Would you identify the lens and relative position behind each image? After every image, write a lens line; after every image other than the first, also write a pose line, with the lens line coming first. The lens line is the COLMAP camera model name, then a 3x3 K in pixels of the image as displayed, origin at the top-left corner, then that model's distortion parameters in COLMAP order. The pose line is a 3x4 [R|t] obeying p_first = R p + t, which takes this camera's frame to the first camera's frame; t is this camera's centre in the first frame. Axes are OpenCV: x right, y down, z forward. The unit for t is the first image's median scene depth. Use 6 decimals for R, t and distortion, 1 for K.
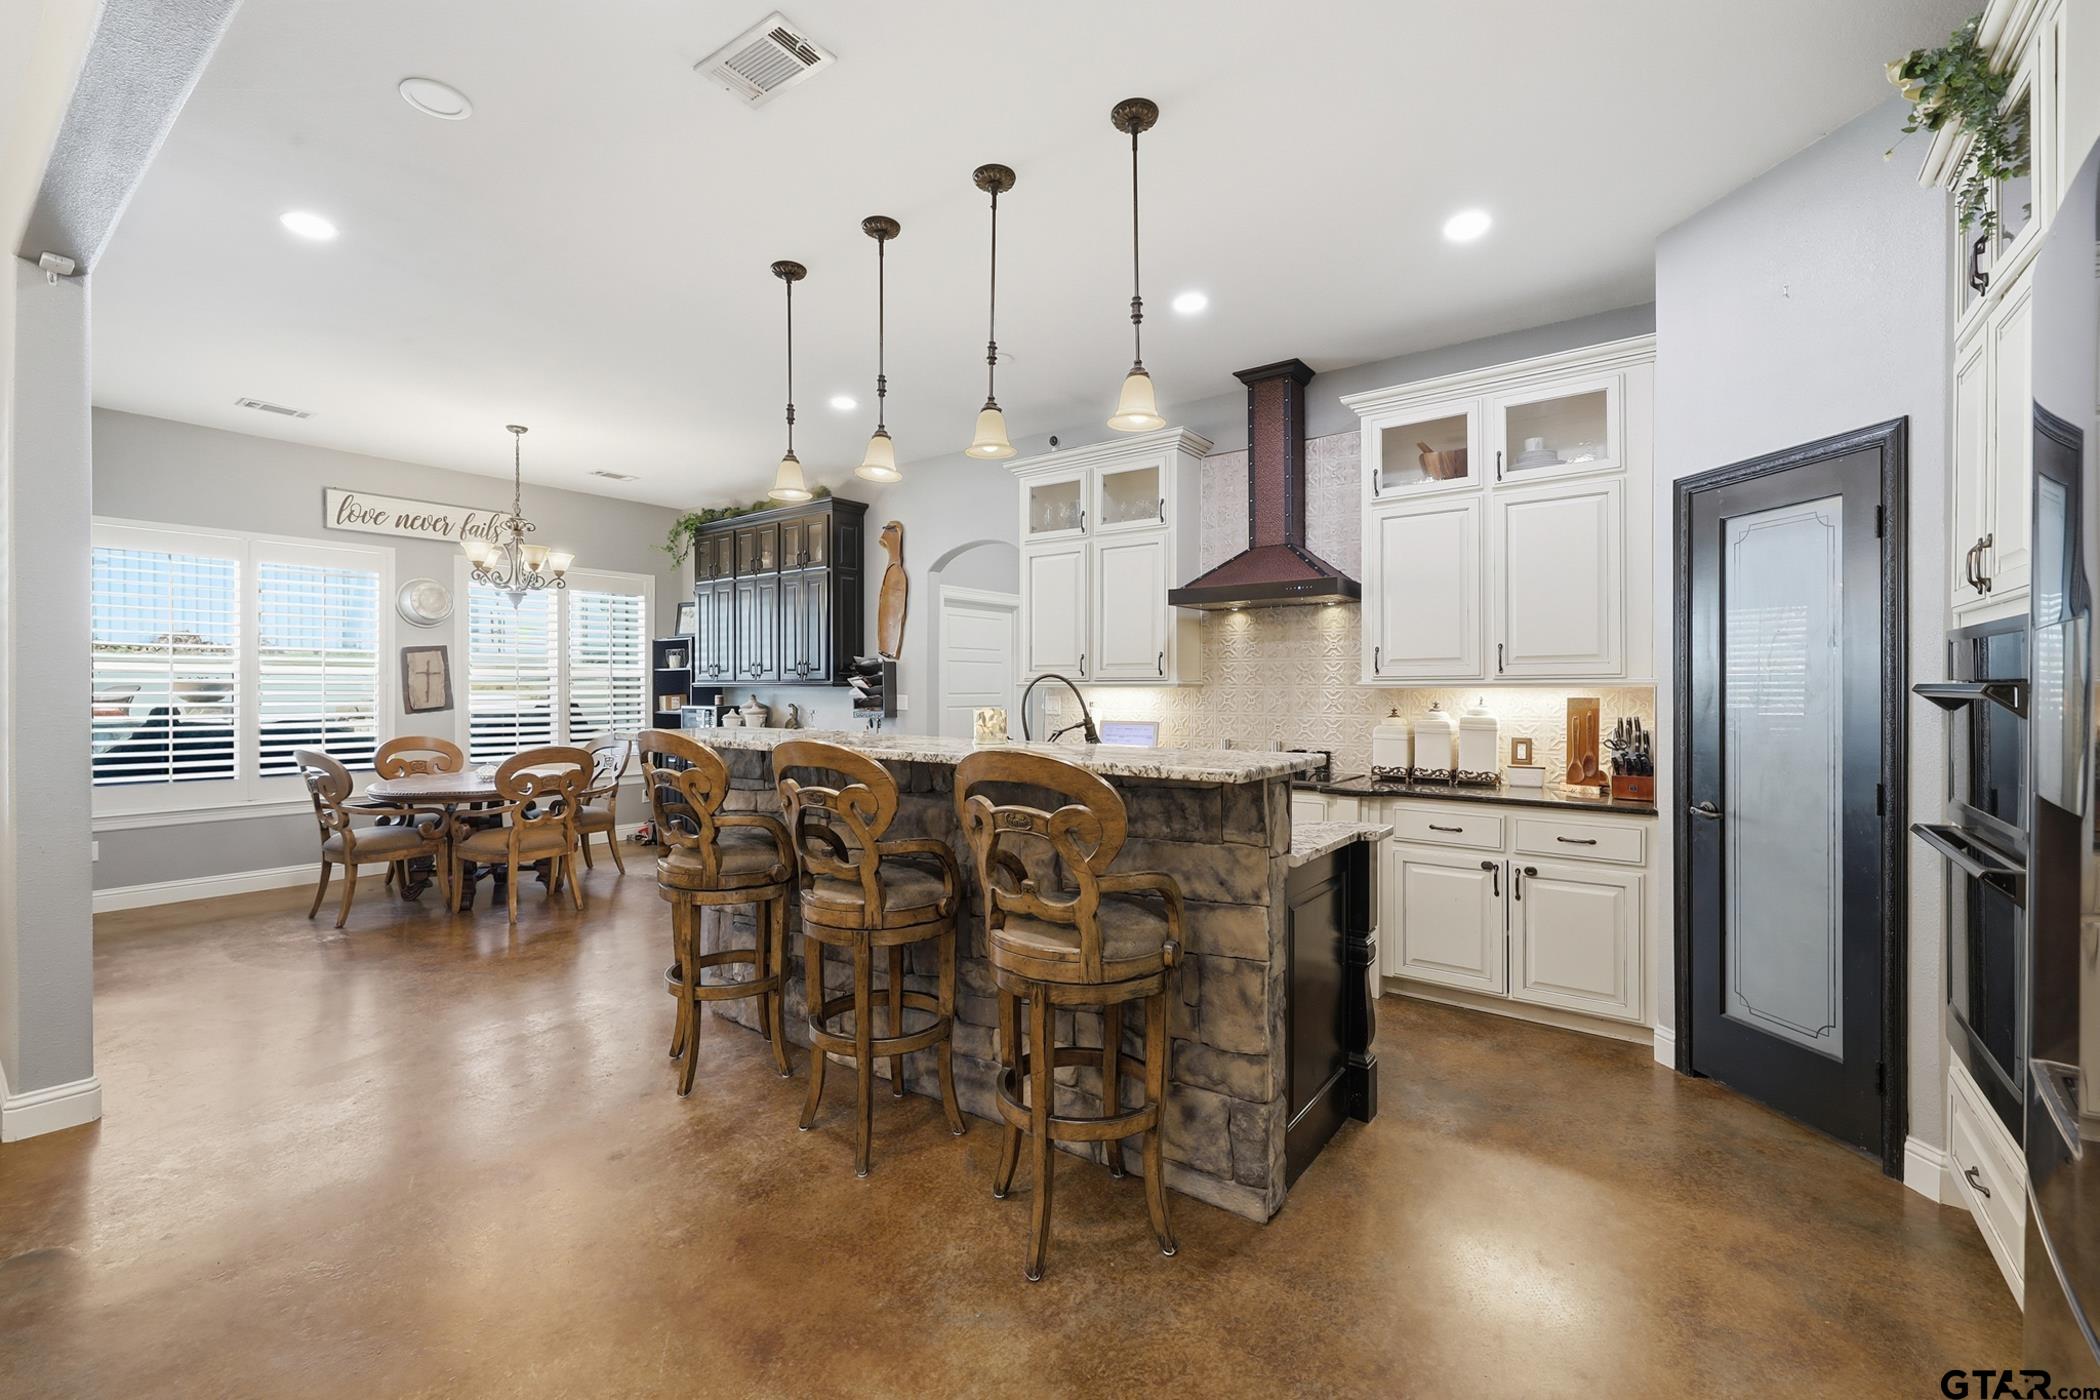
lens RADIAL K [[886.7, 0, 1044.6], [0, 886.7, 696.5], [0, 0, 1]] dist [-0.000154, -0.000950]
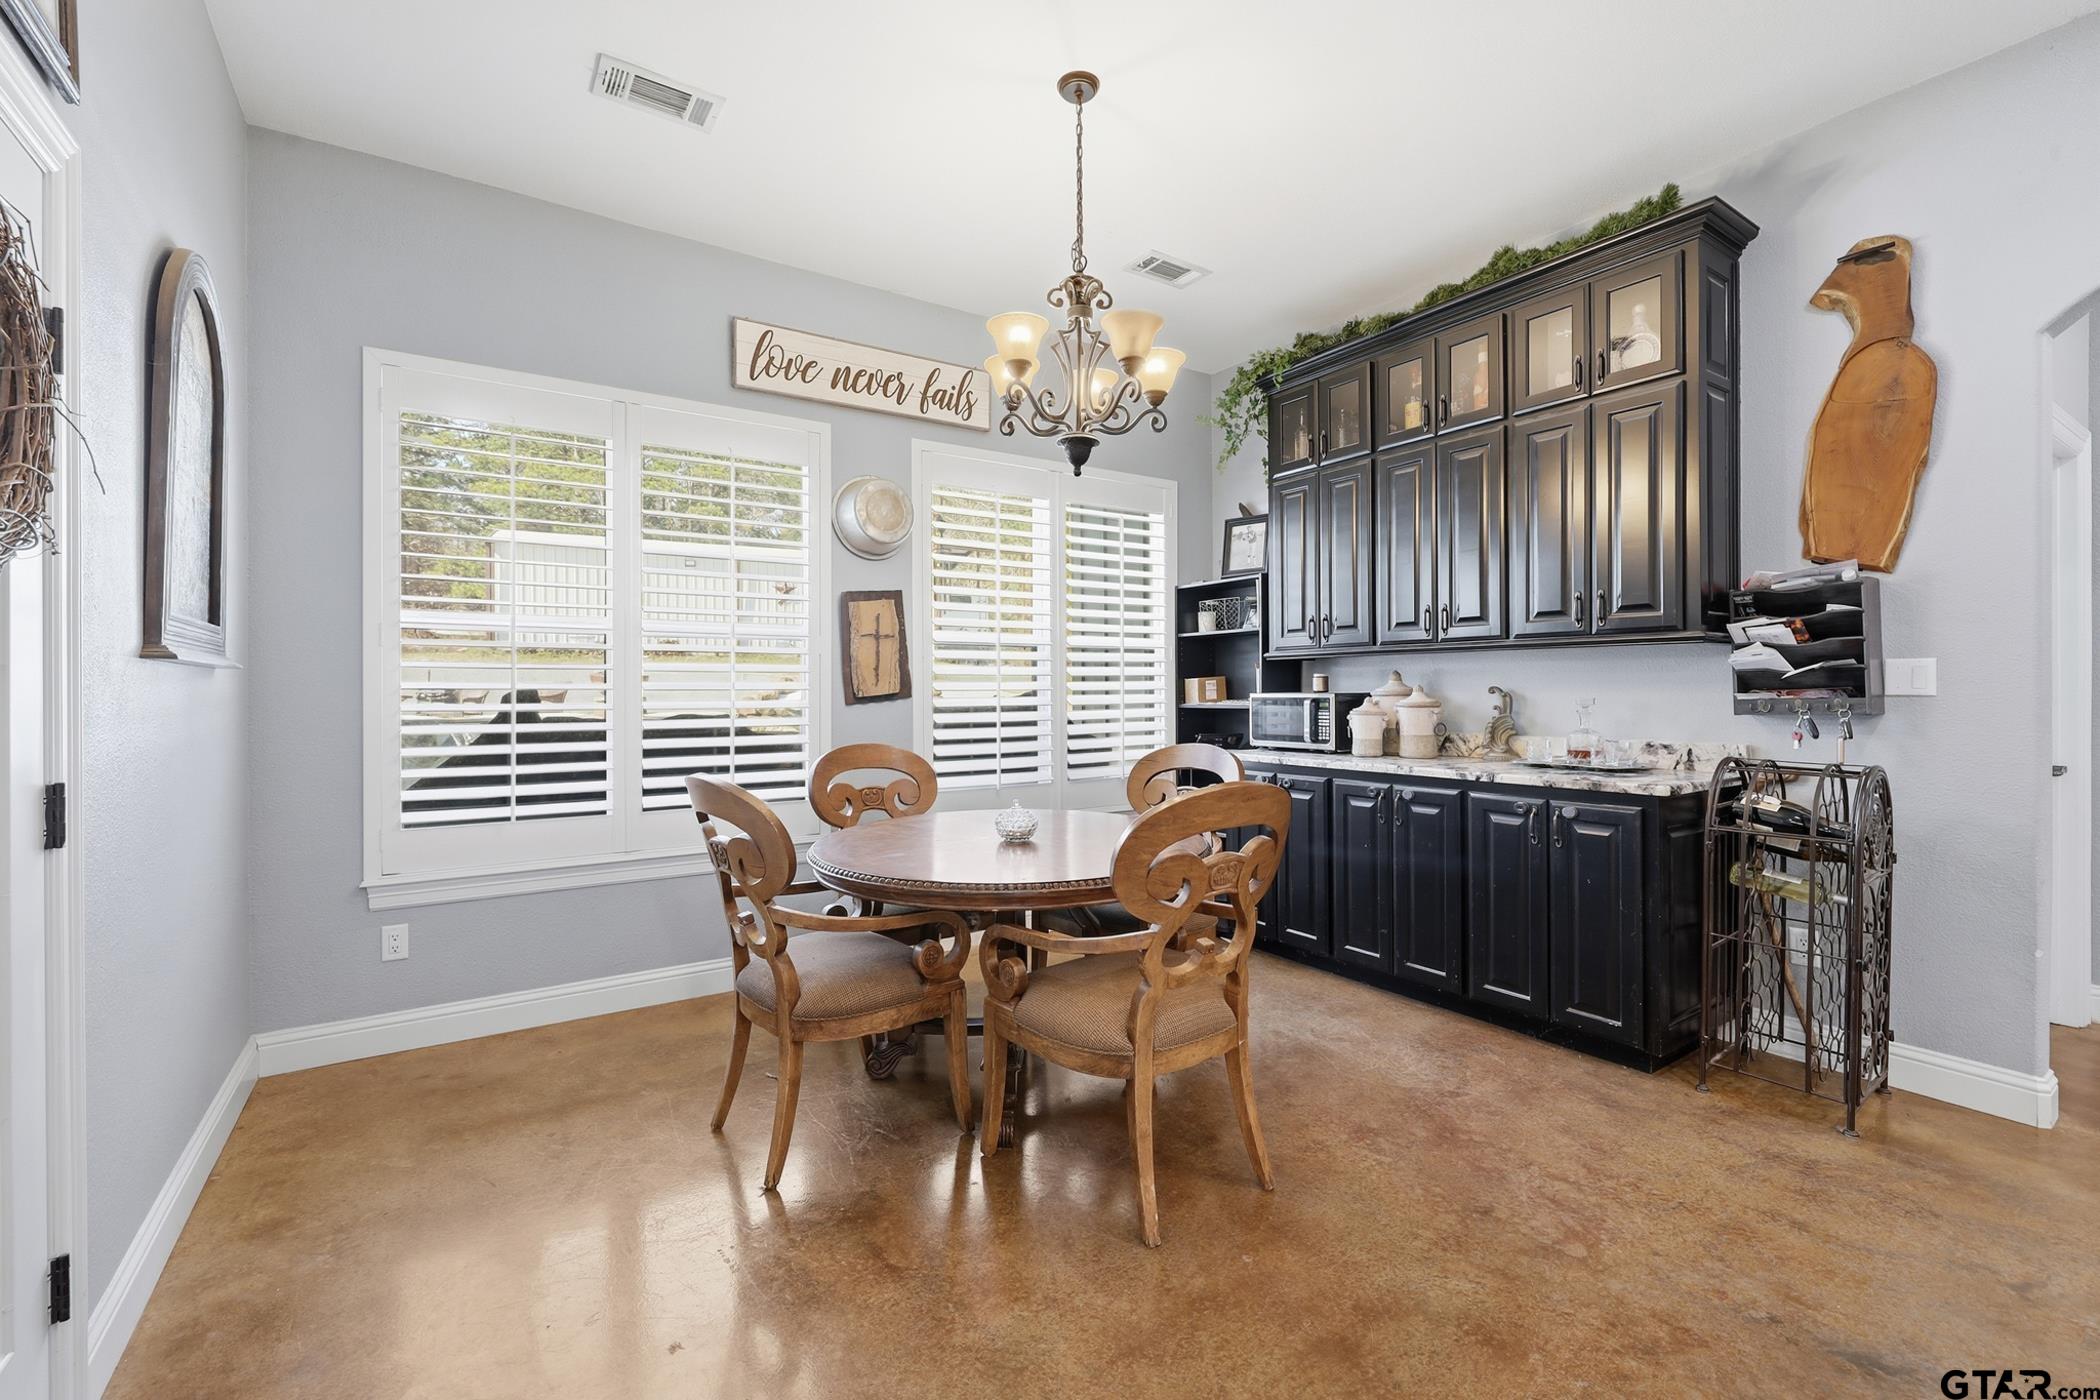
lens RADIAL K [[886.7, 0, 1042.4], [0, 886.7, 693.4], [0, 0, 1]] dist [-0.000154, -0.000950]
pose [[0.944934, -0.004096, -0.327234, -0.422827], [0.002673, 0.999985, -0.004800, 0.015835], [0.327249, 0.003661, 0.944931, 0.507599]]
